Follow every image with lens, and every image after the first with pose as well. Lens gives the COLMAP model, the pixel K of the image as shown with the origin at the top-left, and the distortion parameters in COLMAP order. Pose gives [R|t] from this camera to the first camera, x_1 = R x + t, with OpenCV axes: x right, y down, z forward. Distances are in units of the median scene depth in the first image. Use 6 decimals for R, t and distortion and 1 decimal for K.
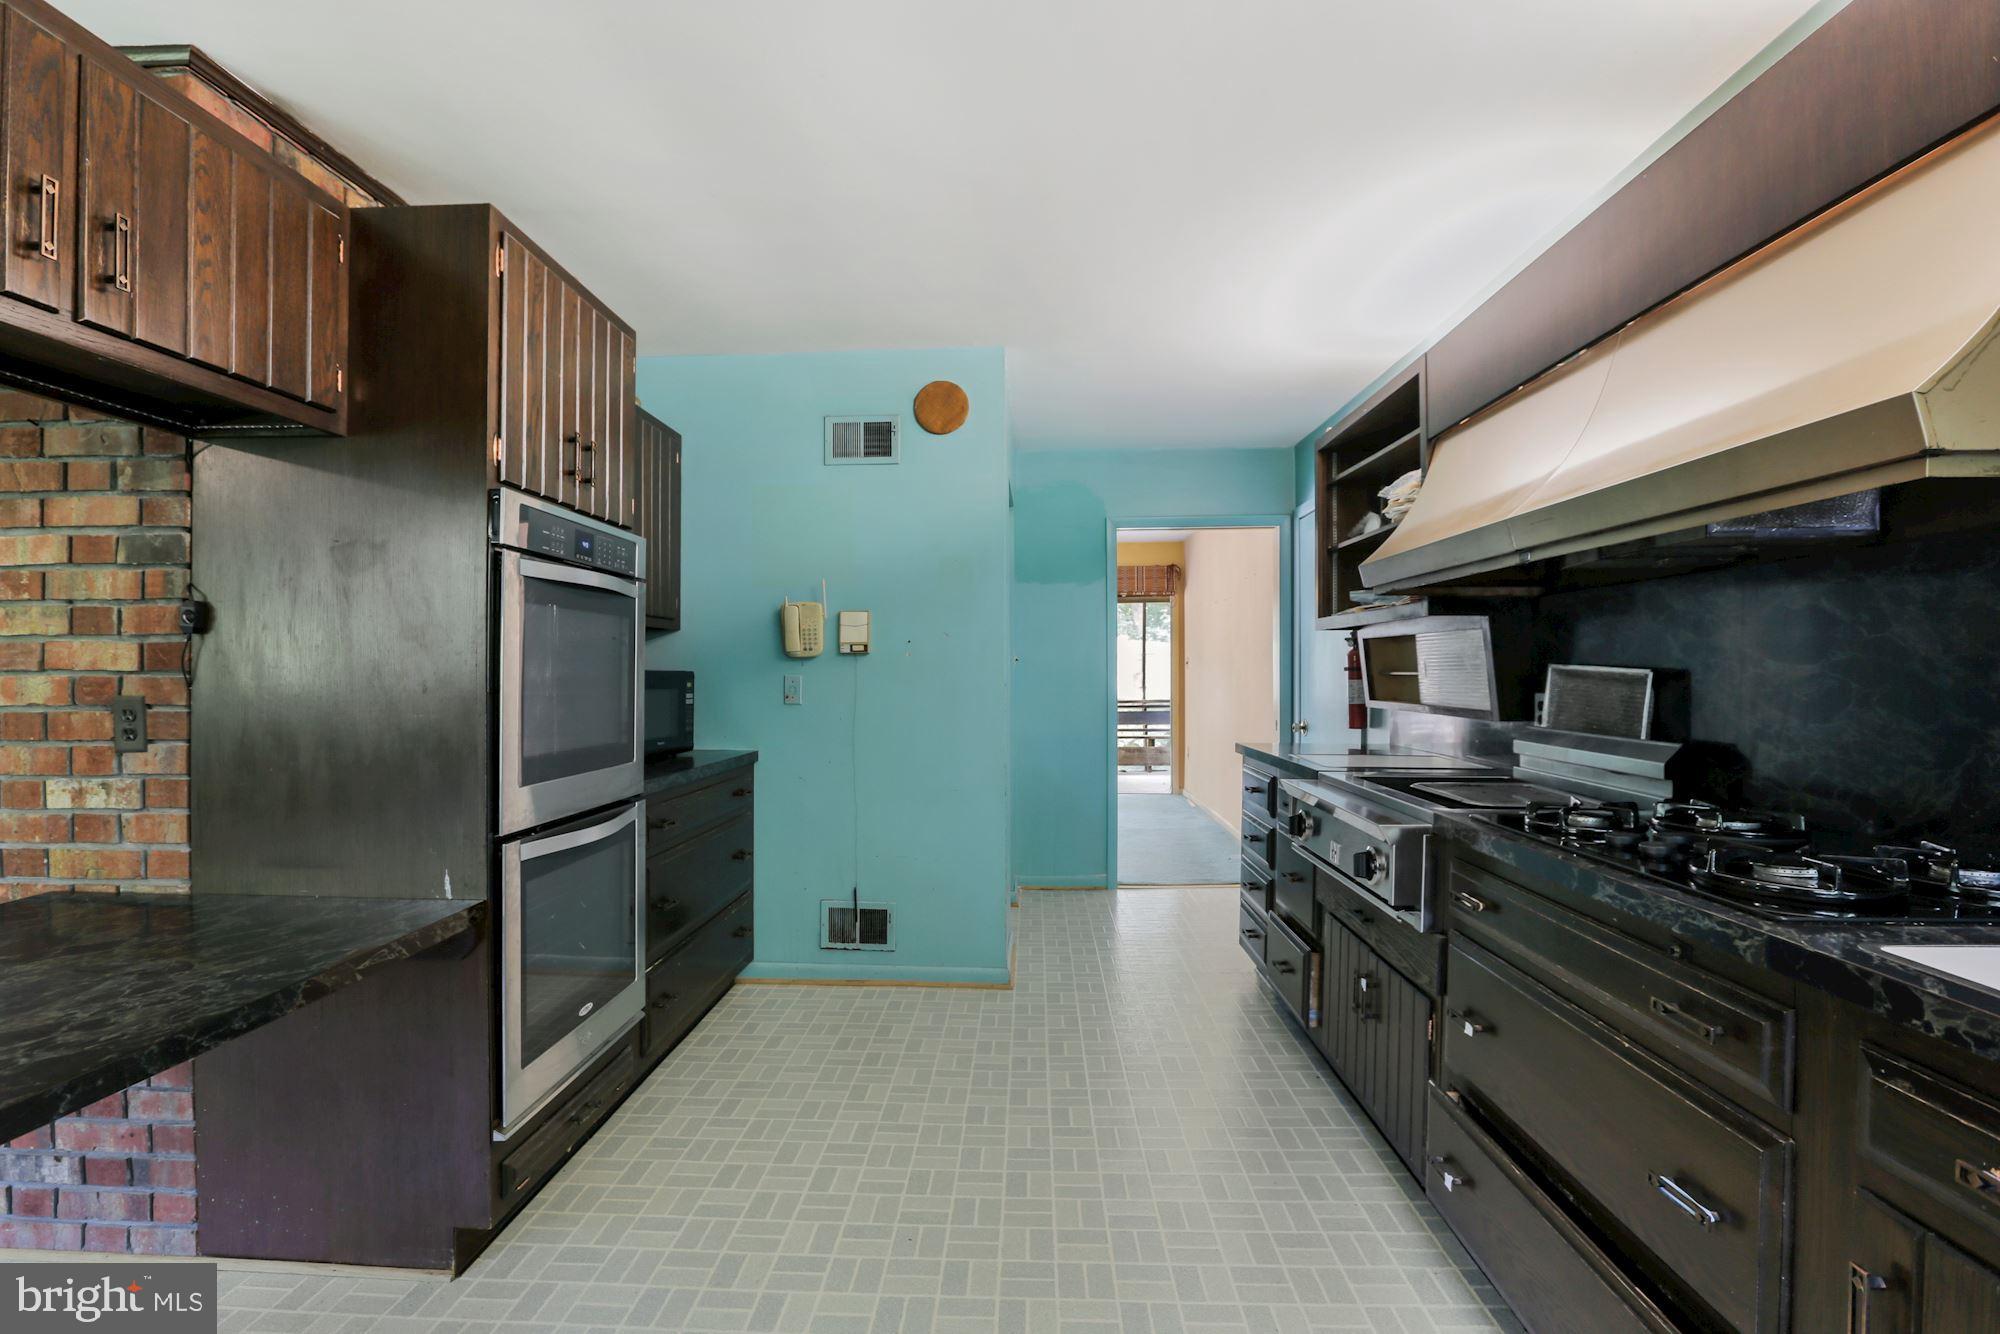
lens RADIAL K [[913.3, 0, 967.3], [0, 913.3, 695.3], [0, 0, 1]] dist [-0.008155, 0.001065]
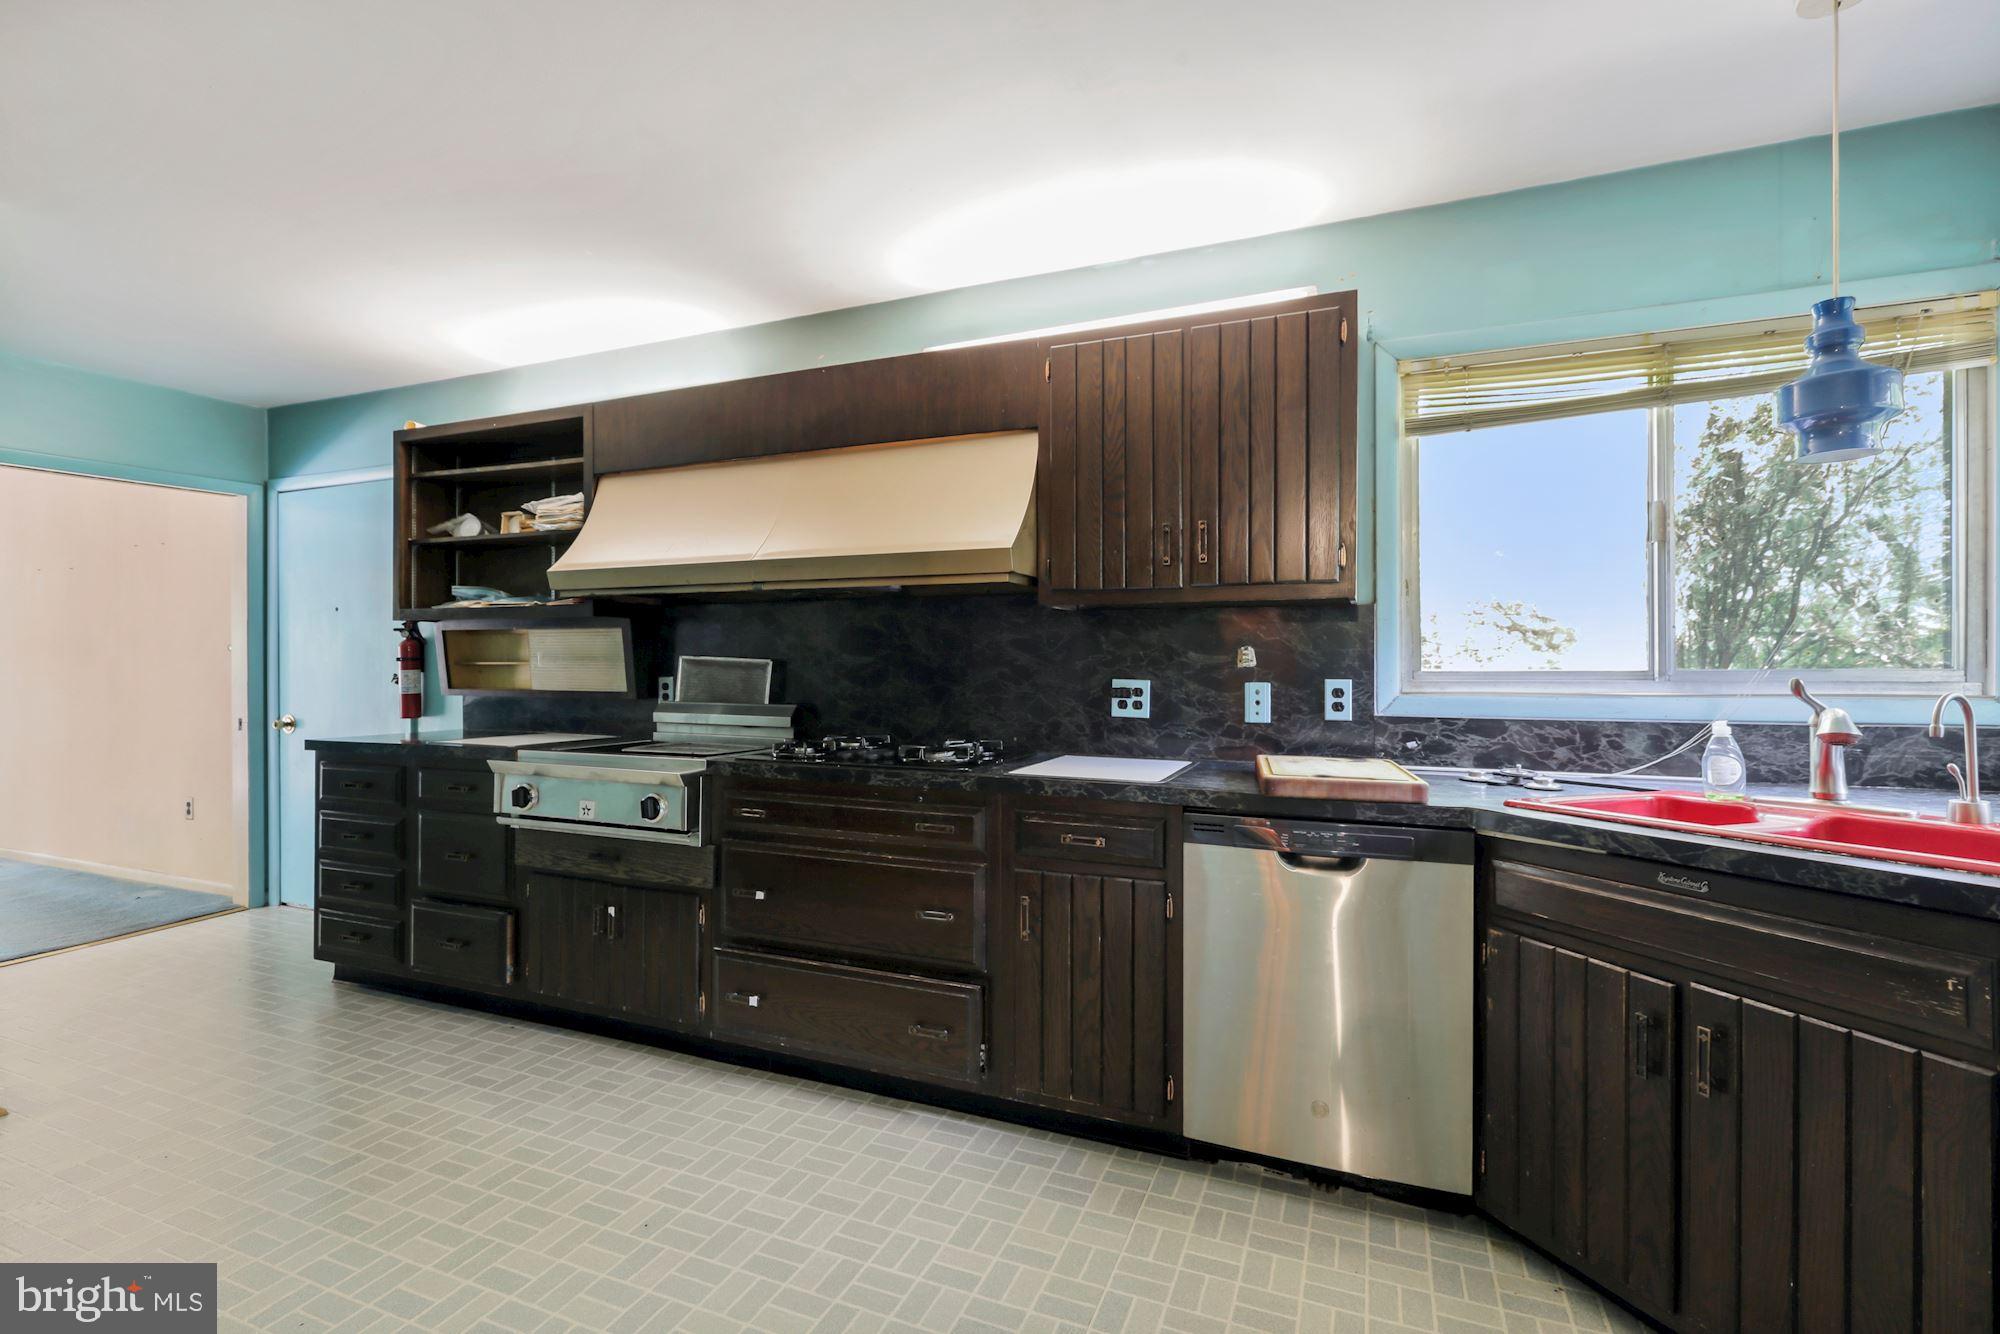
lens RADIAL K [[913.3, 0, 988.8], [0, 913.3, 667.6], [0, 0, 1]] dist [-0.008155, 0.001065]
pose [[0.354672, -0.004553, 0.934980, -0.544452], [0.024704, 0.999685, -0.004503, 0.001859], [-0.934664, 0.024695, 0.354672, 0.069441]]
